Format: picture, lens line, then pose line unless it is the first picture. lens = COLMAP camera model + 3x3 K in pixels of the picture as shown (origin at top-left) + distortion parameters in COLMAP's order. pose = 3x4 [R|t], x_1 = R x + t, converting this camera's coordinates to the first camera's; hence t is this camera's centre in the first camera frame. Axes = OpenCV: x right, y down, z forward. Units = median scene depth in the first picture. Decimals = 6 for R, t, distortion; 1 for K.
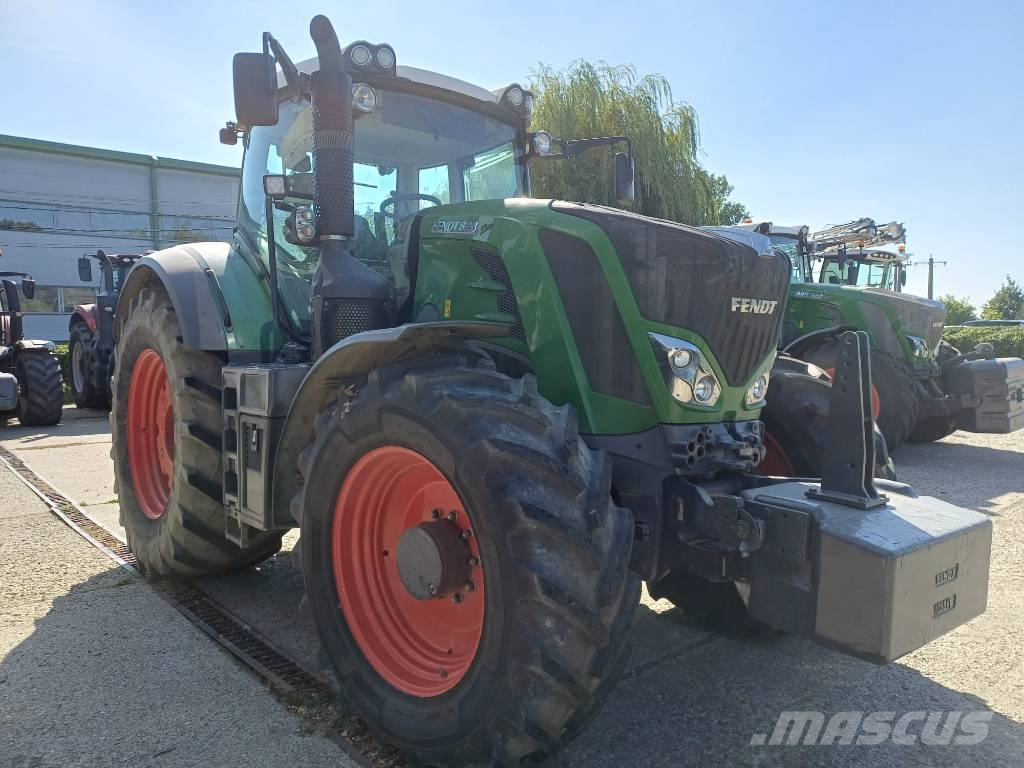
lens RADIAL K [[755.0, 0, 503.5], [0, 755.0, 383.9], [0, 0, 1]] dist [0.060995, -0.044192]
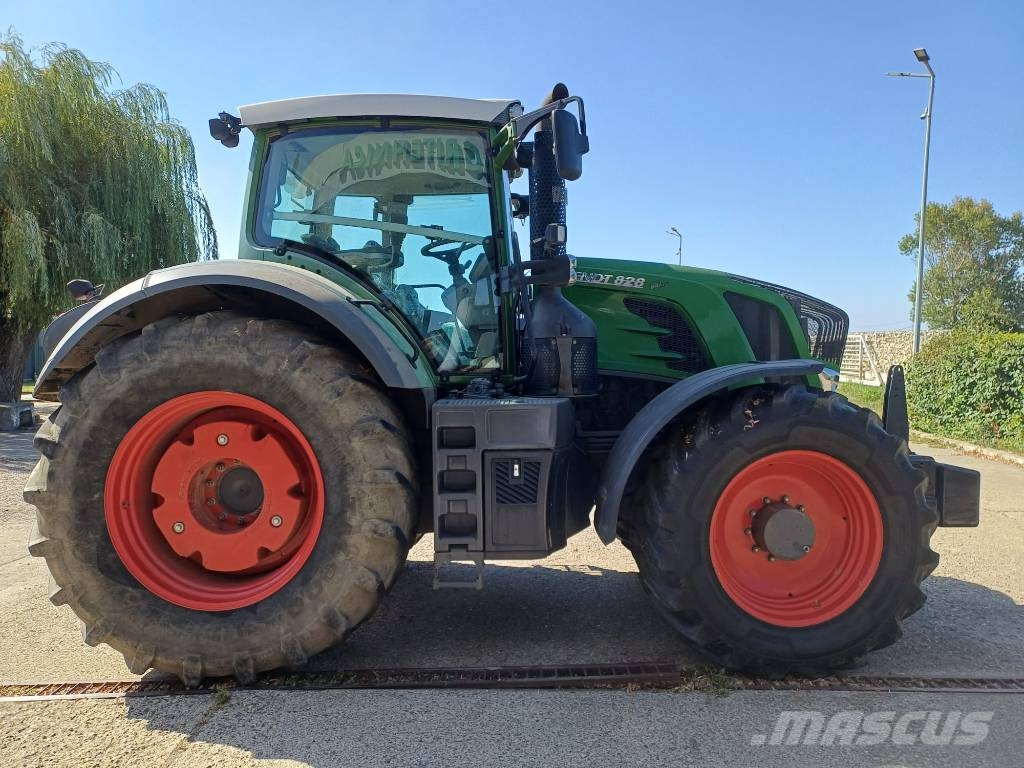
lens RADIAL K [[755.0, 0, 510.1], [0, 755.0, 390.0], [0, 0, 1]] dist [0.060995, -0.044192]
pose [[0.653668, -0.033001, 0.756062, -0.996963], [0.053856, 0.998544, -0.002977, -0.033405], [-0.754863, 0.042664, 0.654493, 0.309994]]
